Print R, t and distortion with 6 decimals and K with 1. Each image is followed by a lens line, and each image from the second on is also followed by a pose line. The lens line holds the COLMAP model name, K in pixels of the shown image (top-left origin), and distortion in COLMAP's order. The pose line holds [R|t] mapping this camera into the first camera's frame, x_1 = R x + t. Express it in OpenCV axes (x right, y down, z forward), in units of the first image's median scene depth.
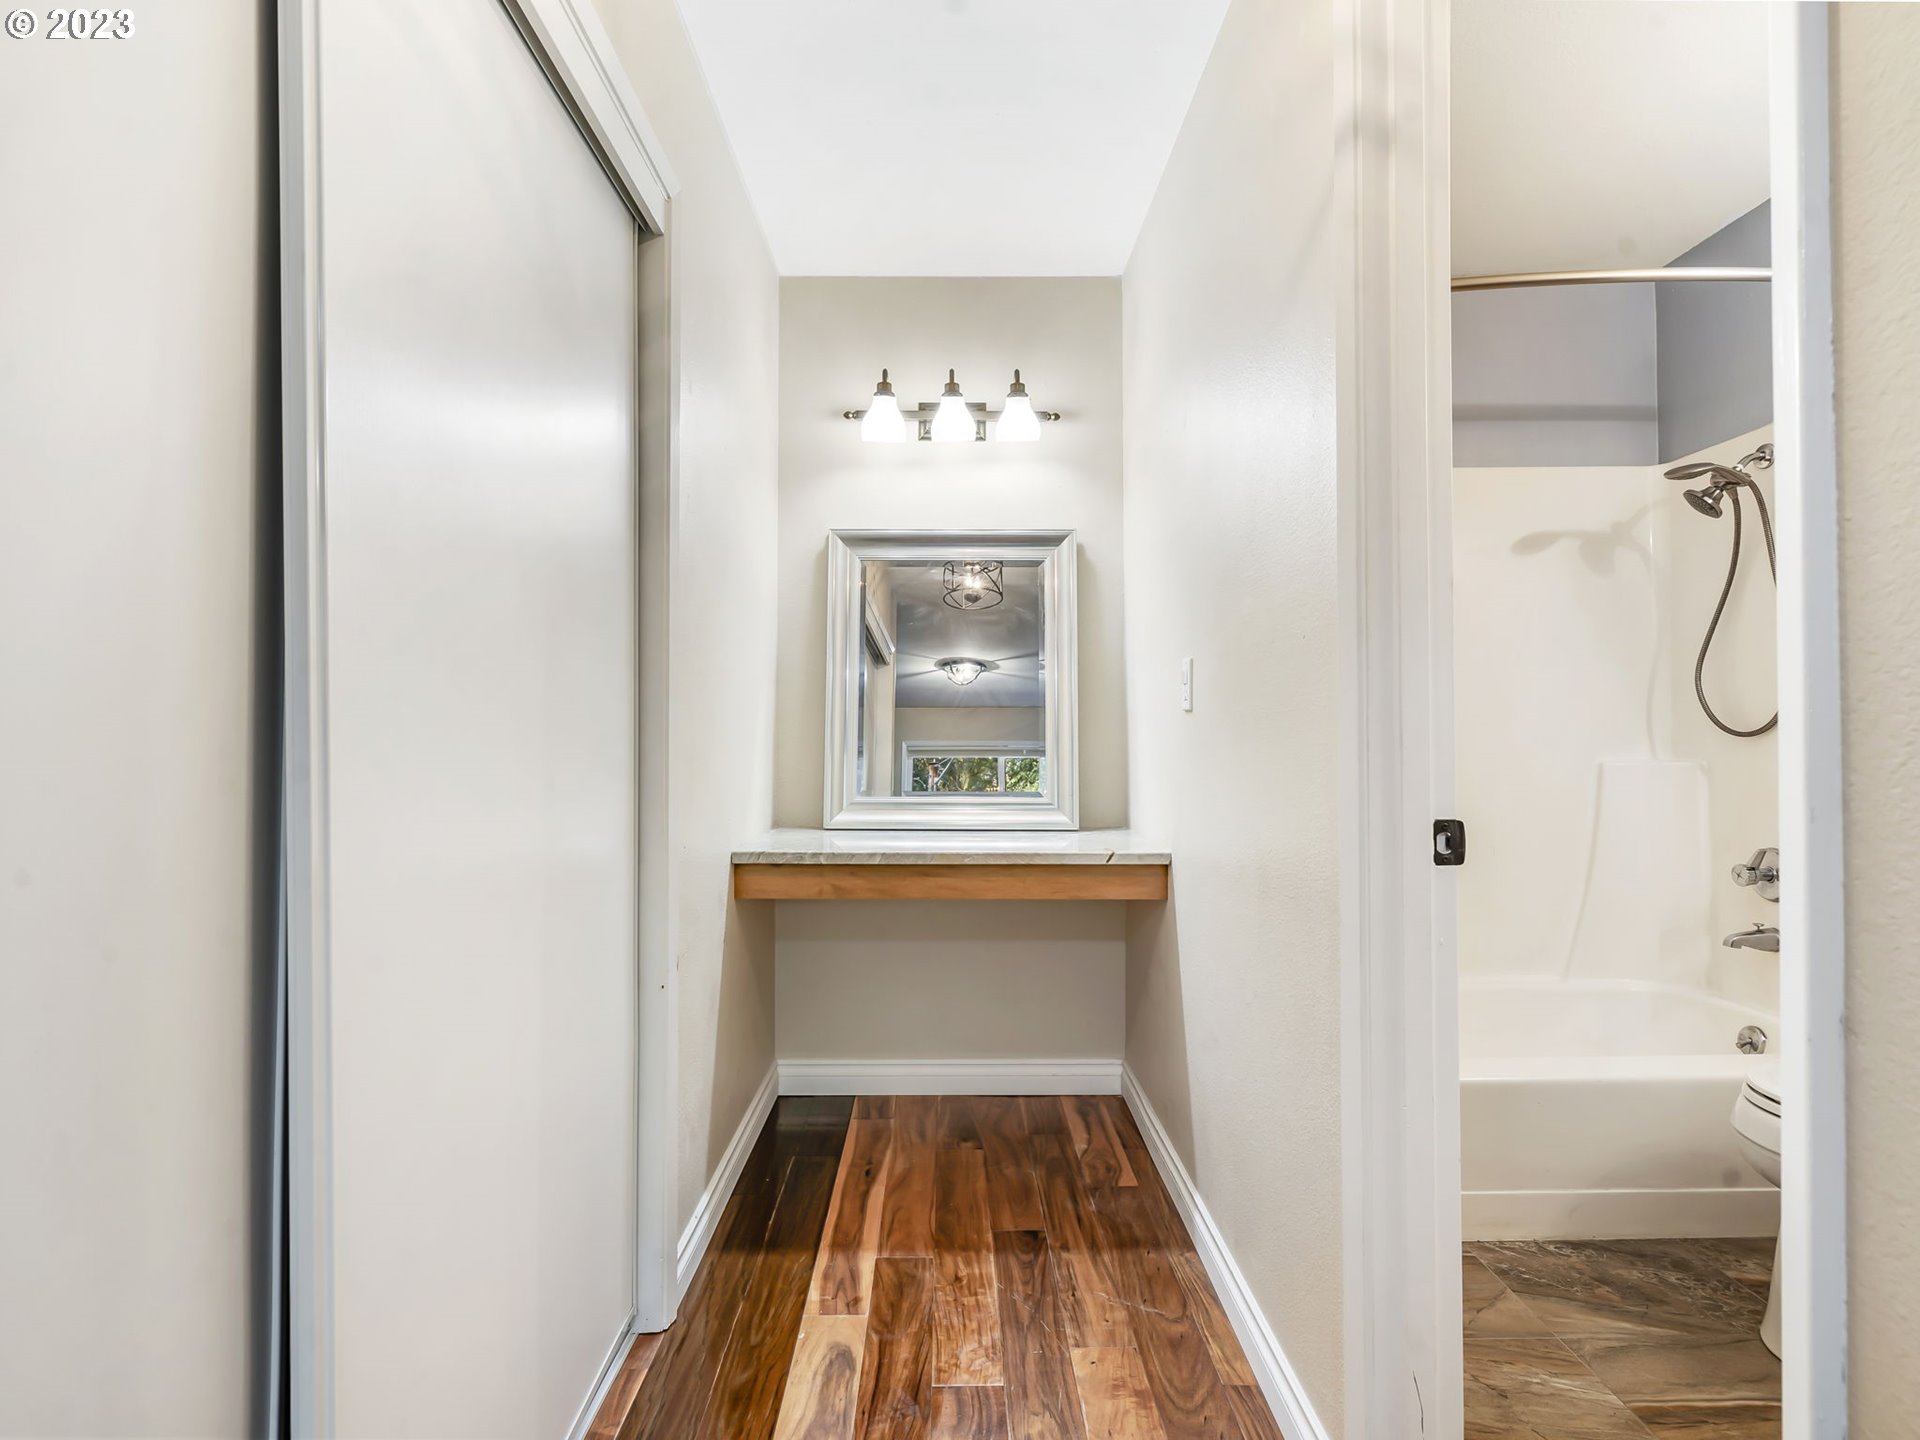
lens RADIAL K [[984.5, 0, 959.8], [0, 984.5, 714.9], [0, 0, 1]] dist [-0.009846, 0.002089]
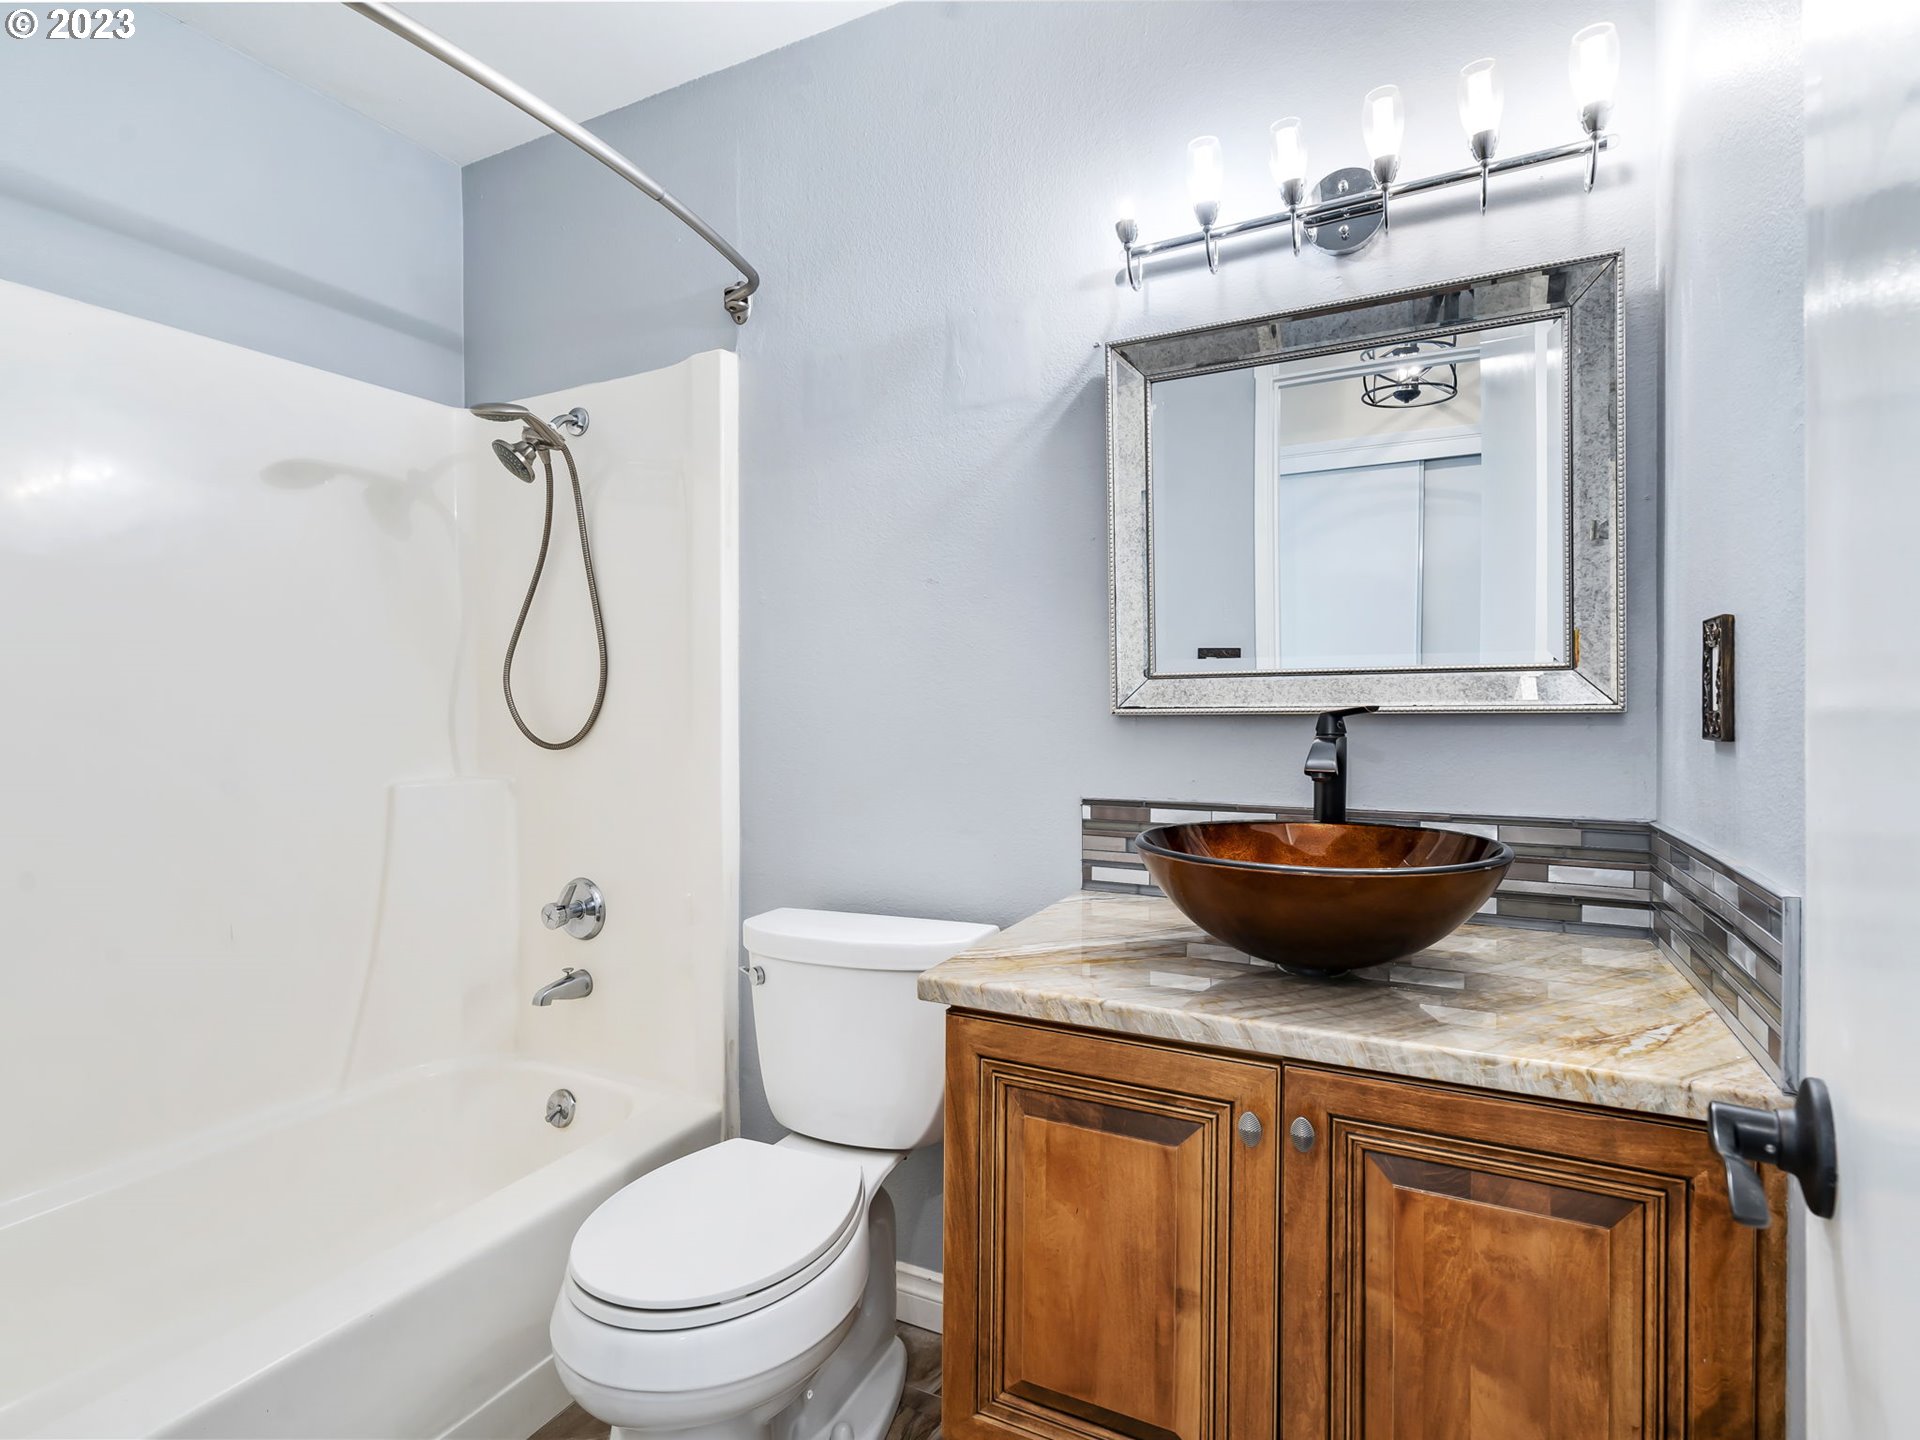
lens RADIAL K [[984.5, 0, 959.8], [0, 984.5, 716.2], [0, 0, 1]] dist [-0.009846, 0.002089]
pose [[0.468265, 0.002130, 0.883586, 0.219017], [-0.007149, 0.999973, 0.001378, -0.009586], [-0.883559, -0.006962, 0.468267, 0.298751]]
